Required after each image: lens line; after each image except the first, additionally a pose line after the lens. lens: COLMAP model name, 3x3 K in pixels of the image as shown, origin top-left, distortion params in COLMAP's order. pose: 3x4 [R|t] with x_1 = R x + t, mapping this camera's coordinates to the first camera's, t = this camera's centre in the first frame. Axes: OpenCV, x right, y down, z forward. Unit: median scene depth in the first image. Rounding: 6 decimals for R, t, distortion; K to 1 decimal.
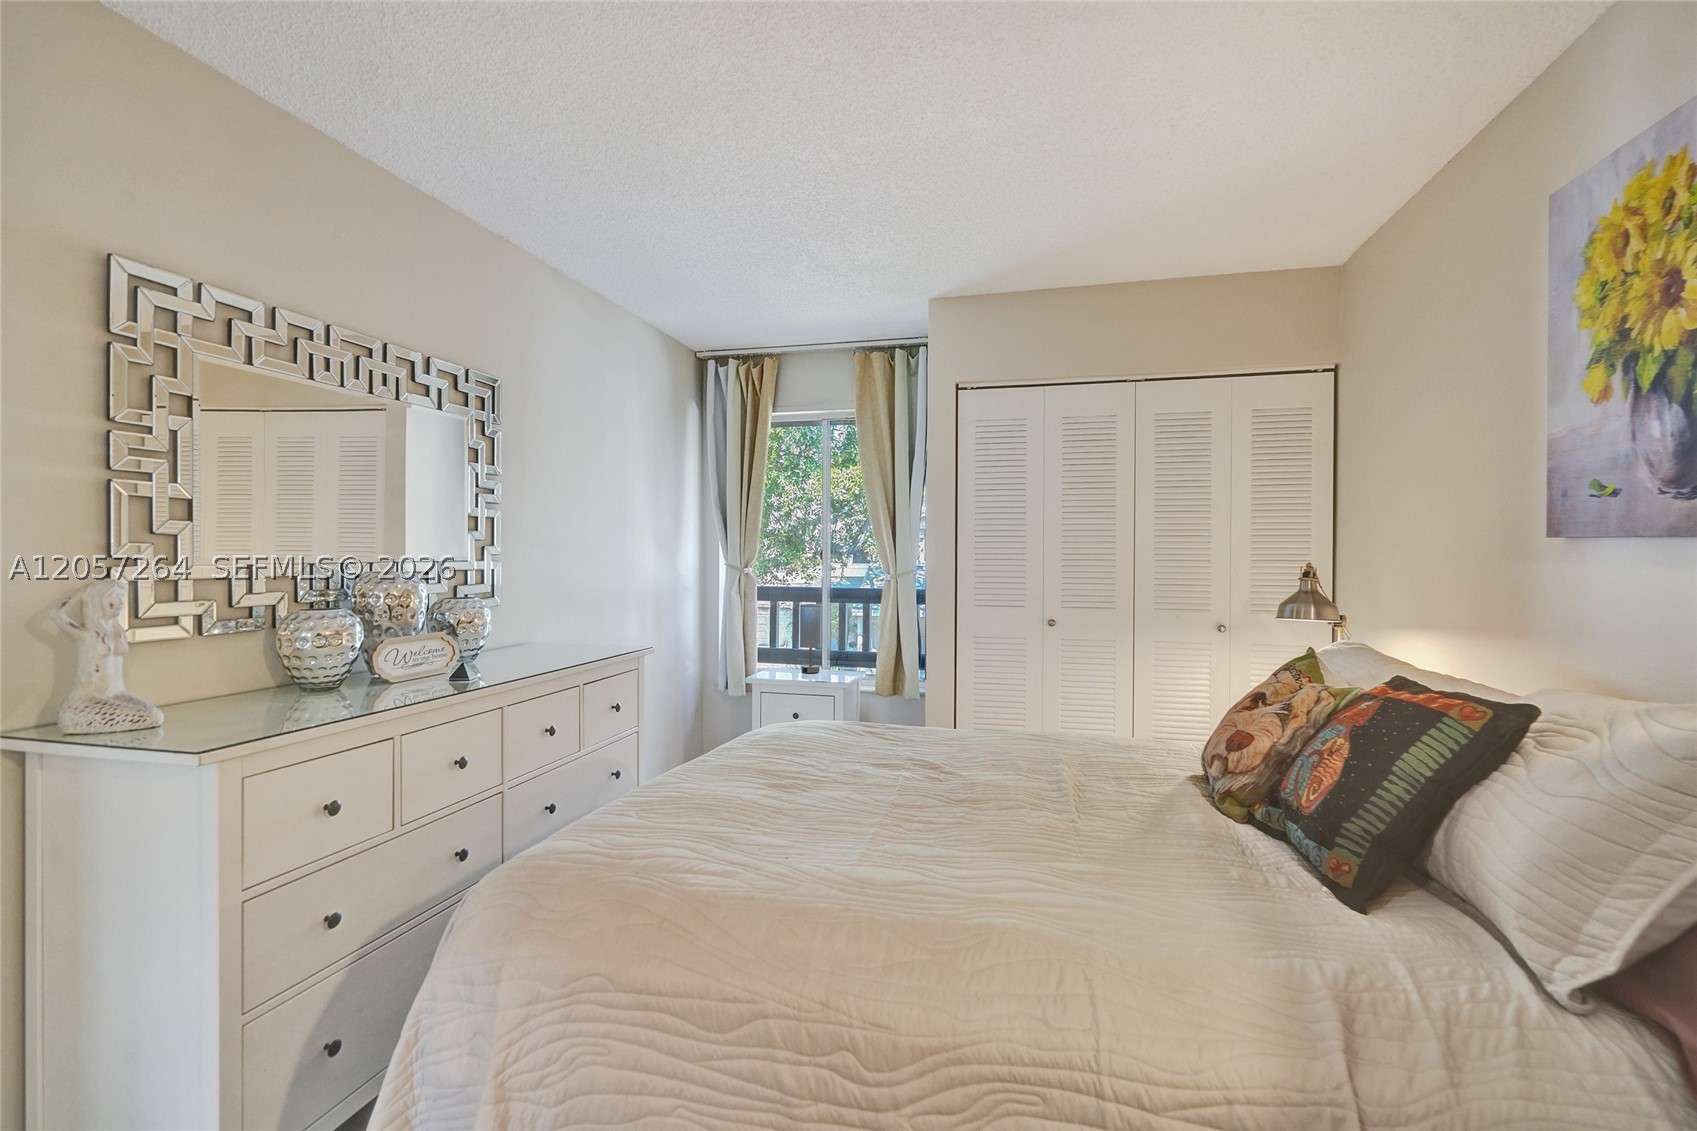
lens RADIAL K [[797.8, 0, 848.1], [0, 797.8, 567.4], [0, 0, 1]] dist [-0.065365, 0.027631]
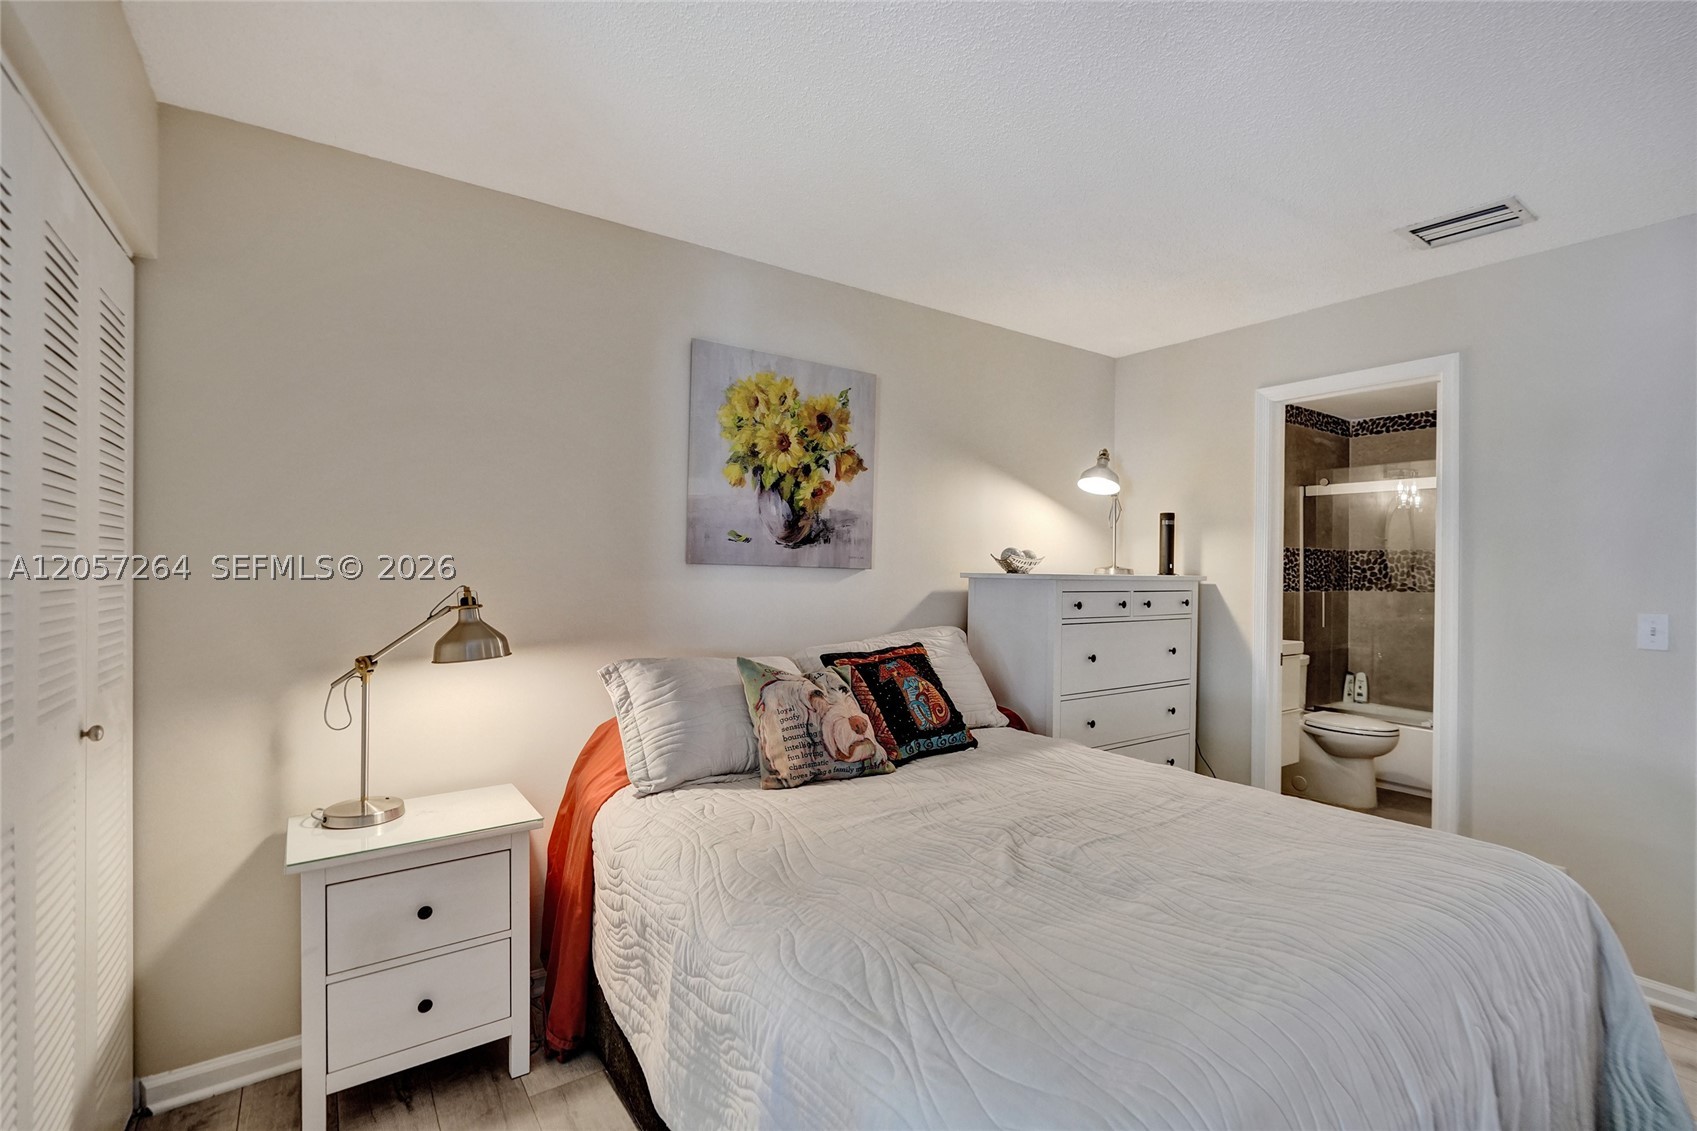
lens RADIAL K [[797.8, 0, 848.1], [0, 797.8, 567.4], [0, 0, 1]] dist [-0.065365, 0.027631]
pose [[-0.758859, -0.010009, 0.651178, -0.386294], [0.000657, 0.999870, 0.016134, -0.064986], [-0.651255, 0.012671, -0.758753, 2.293617]]
